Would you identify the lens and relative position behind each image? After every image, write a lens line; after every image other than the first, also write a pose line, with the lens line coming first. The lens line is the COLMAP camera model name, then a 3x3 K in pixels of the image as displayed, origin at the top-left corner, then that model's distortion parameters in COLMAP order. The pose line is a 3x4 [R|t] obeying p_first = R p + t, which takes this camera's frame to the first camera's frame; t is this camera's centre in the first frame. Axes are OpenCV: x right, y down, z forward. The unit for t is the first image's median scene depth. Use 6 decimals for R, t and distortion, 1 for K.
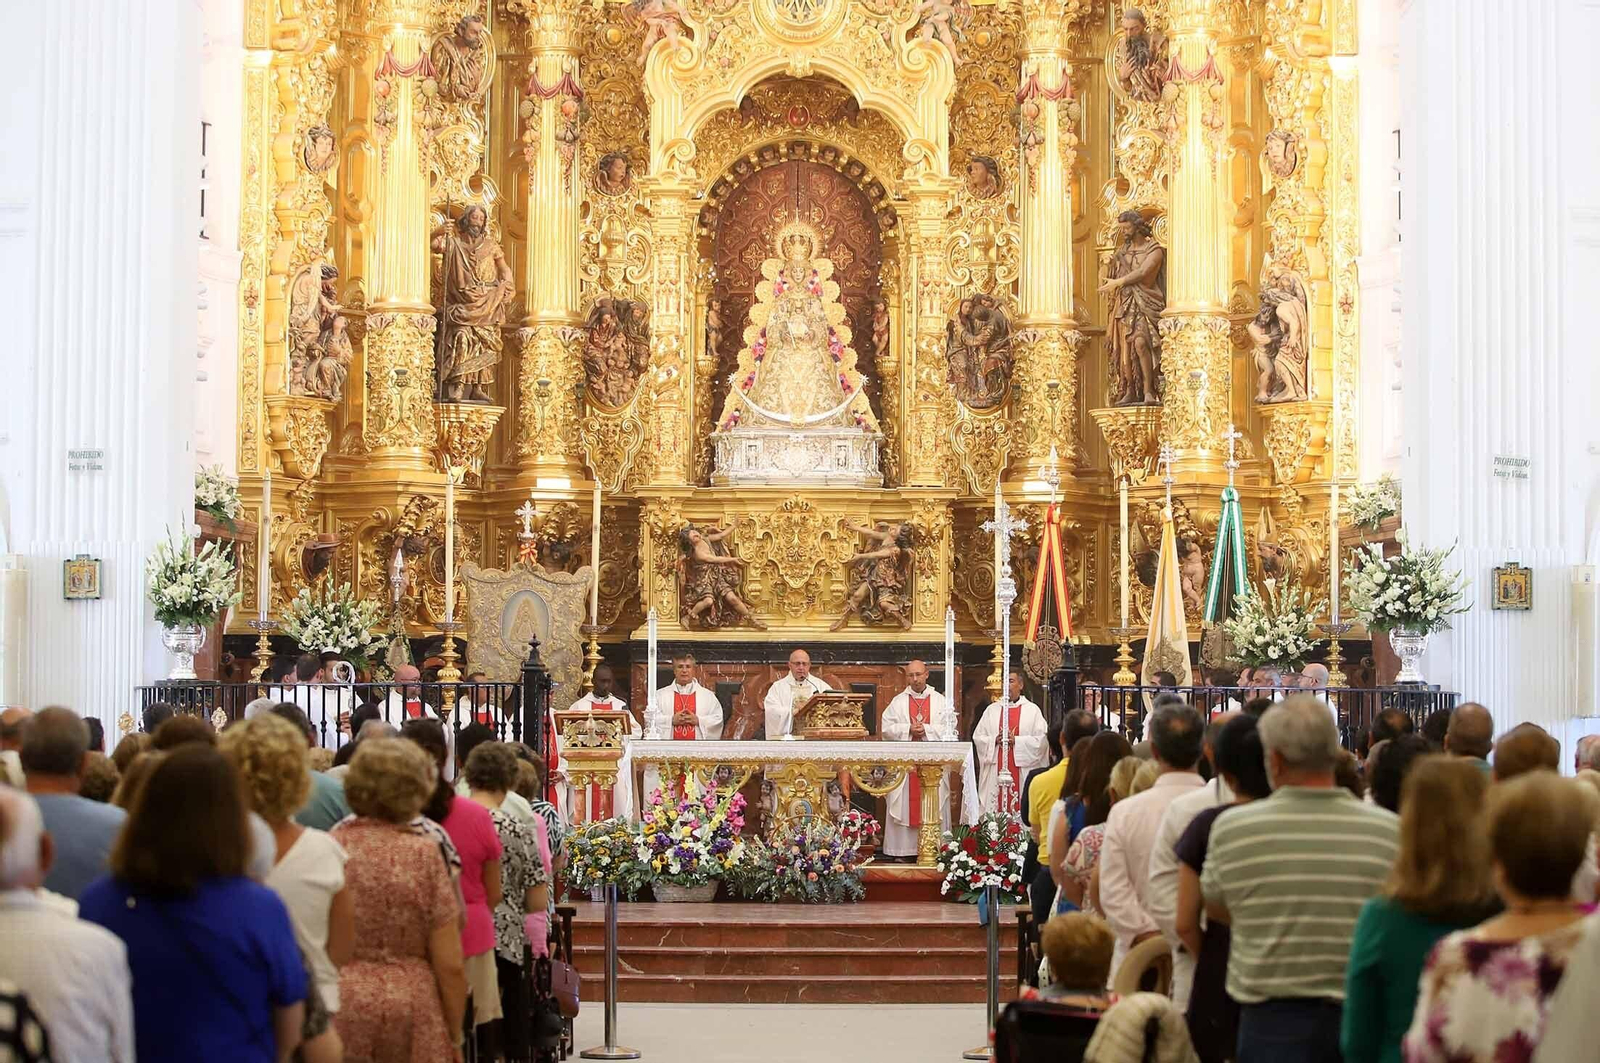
lens RADIAL K [[4475.5, 0, 800.0], [0, 4475.5, 531.5], [0, 0, 1]] dist [-0.331092, 5.748682]
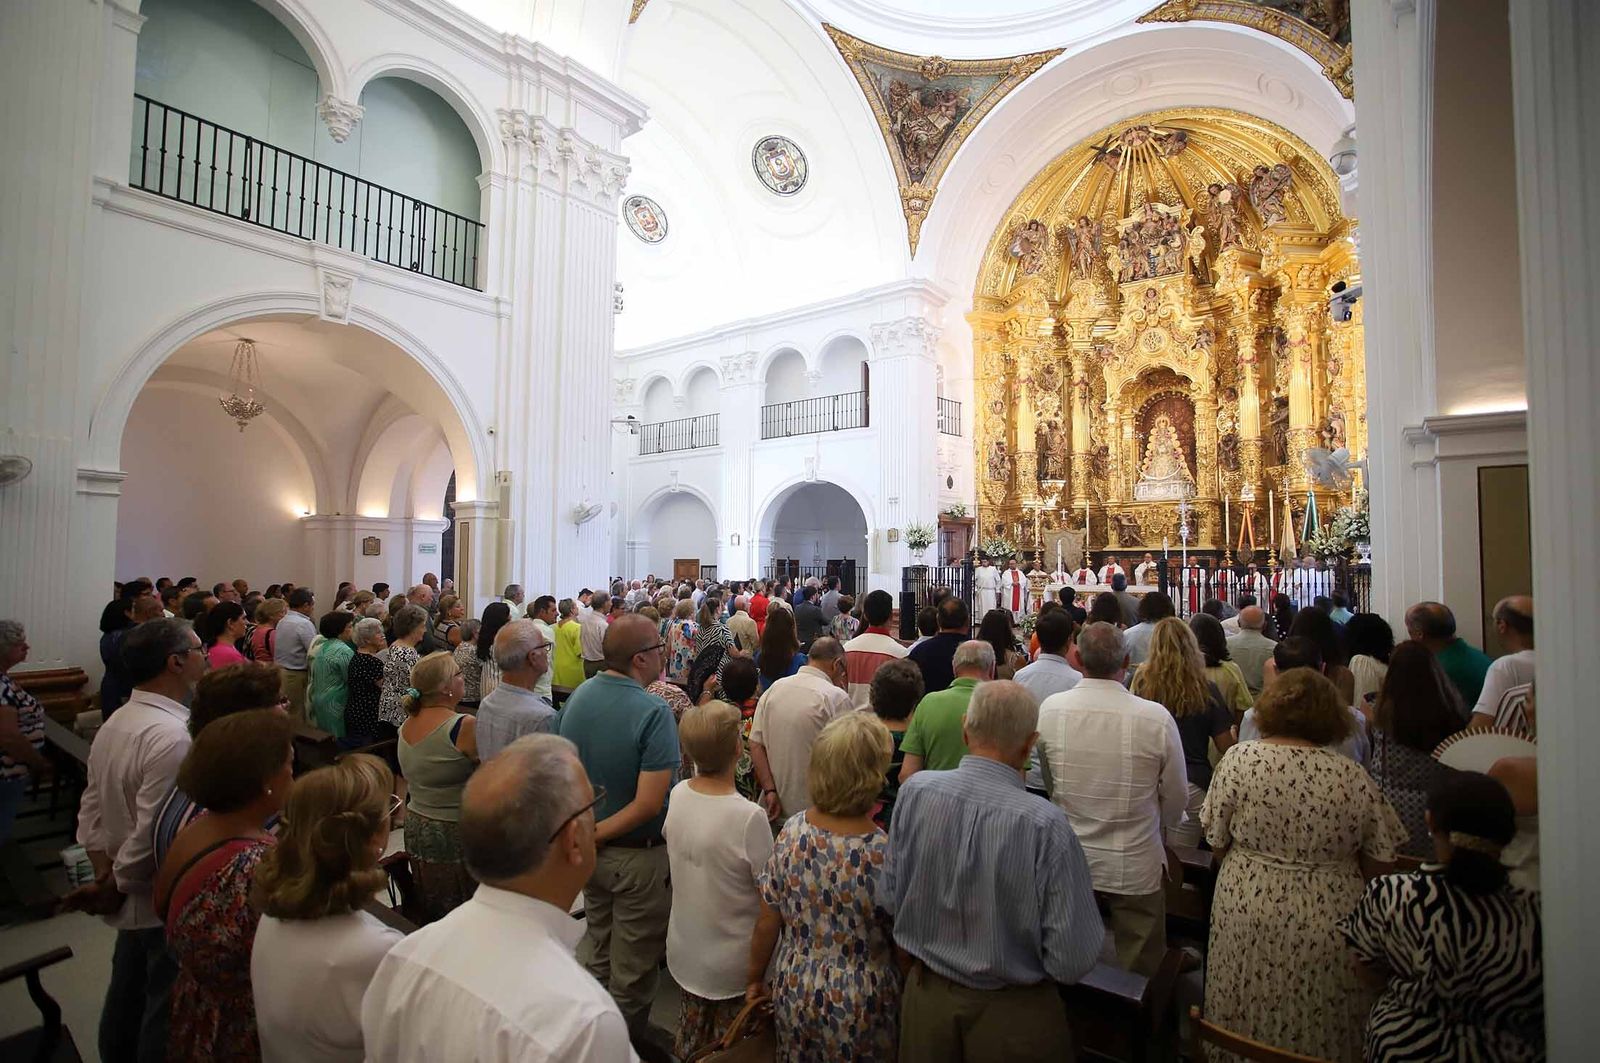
lens RADIAL K [[799.5, 0, 773.5], [0, 799.5, 533.4], [0, 0, 1]] dist [-0.079523, 0.042396]
pose [[0.778996, -0.026889, -0.626452, 0.132835], [0.026567, 0.999598, -0.009870, 0.011343], [0.626465, -0.008954, 0.779398, 0.415689]]
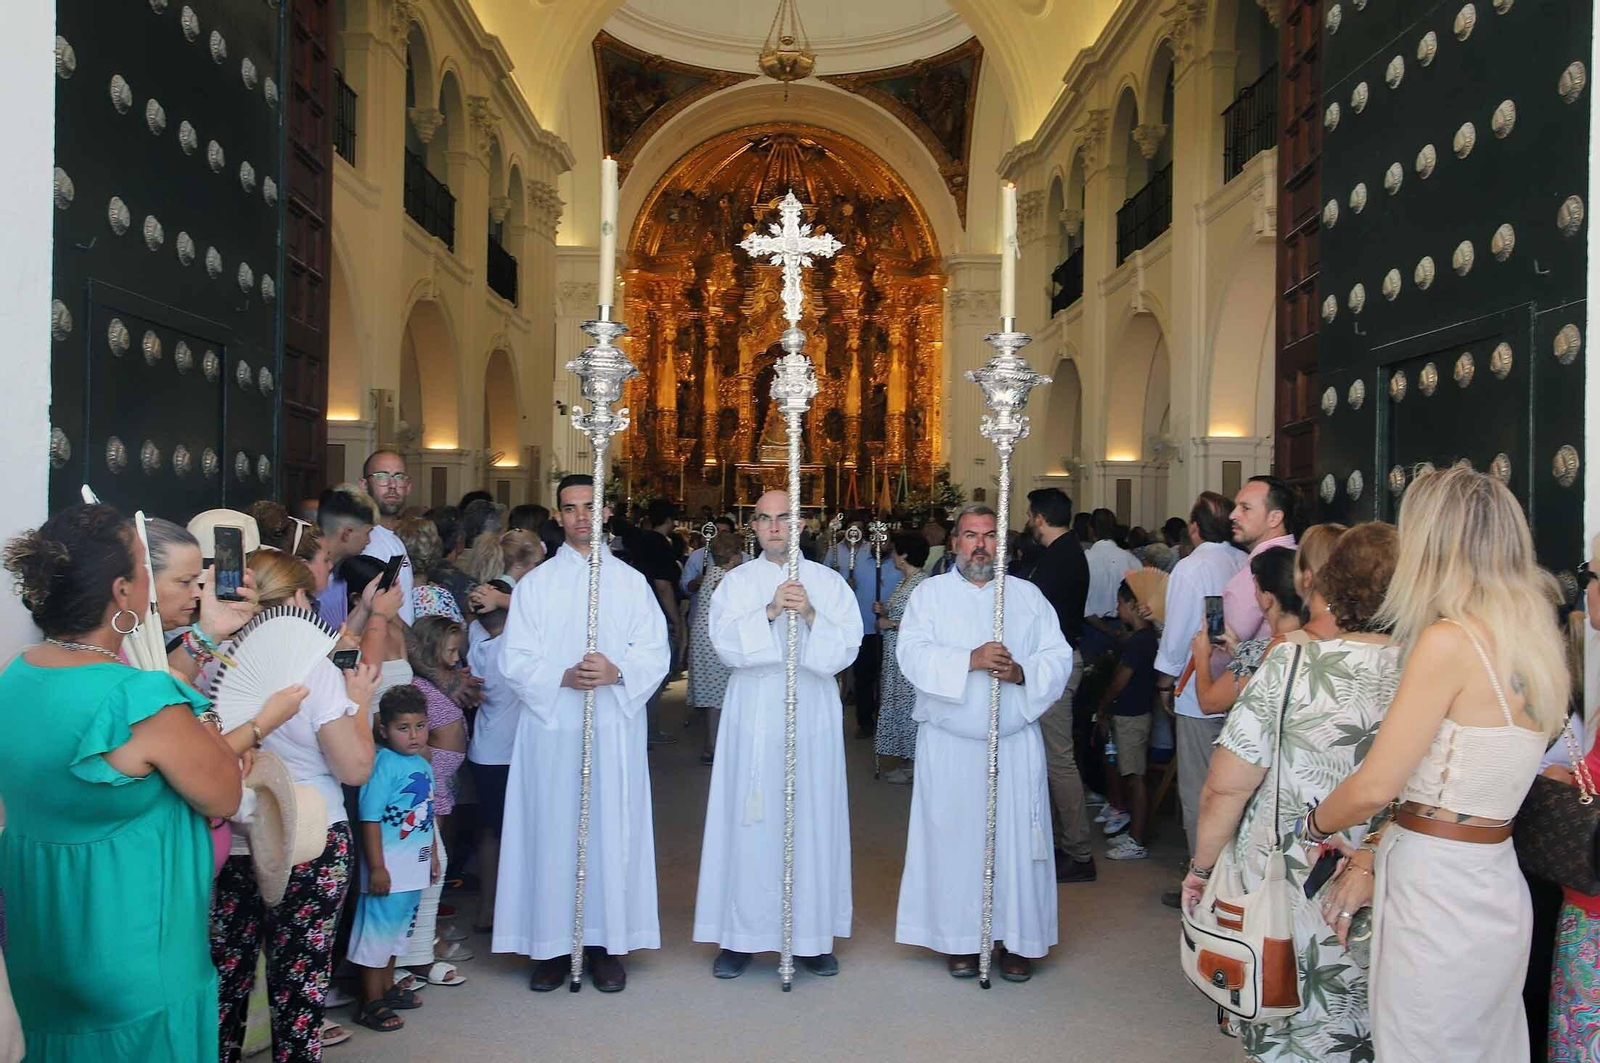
lens RADIAL K [[1610.6, 0, 800.0], [0, 1610.6, 531.5], [0, 0, 1]] dist [-0.016358, 0.121278]
pose [[0.999865, 0.010295, 0.012780, -0.001134], [-0.010829, 0.999040, 0.042438, -0.009981], [-0.012331, -0.042570, 0.999017, -0.266677]]
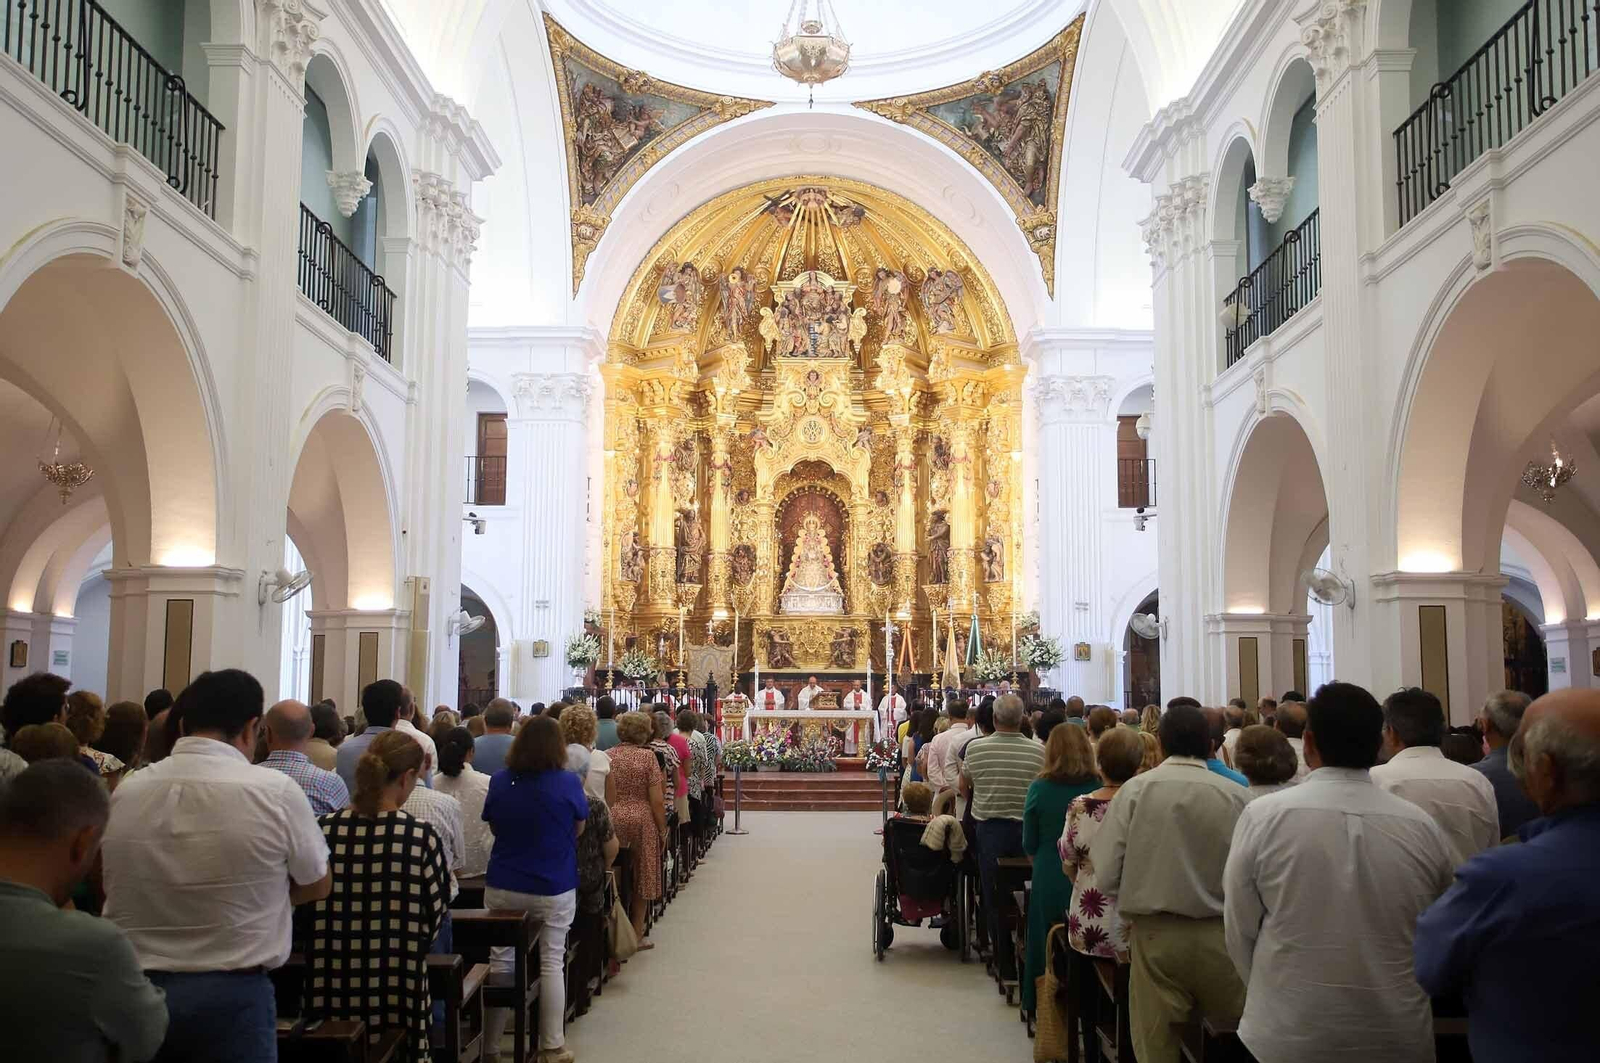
lens RADIAL K [[1610.6, 0, 800.0], [0, 1610.6, 531.5], [0, 0, 1]] dist [-0.016358, 0.121278]
pose [[0.999942, -0.001756, -0.010653, 0.002707], [0.001075, 0.997971, -0.063655, 0.001725], [0.010743, 0.063640, 0.997915, 0.038844]]
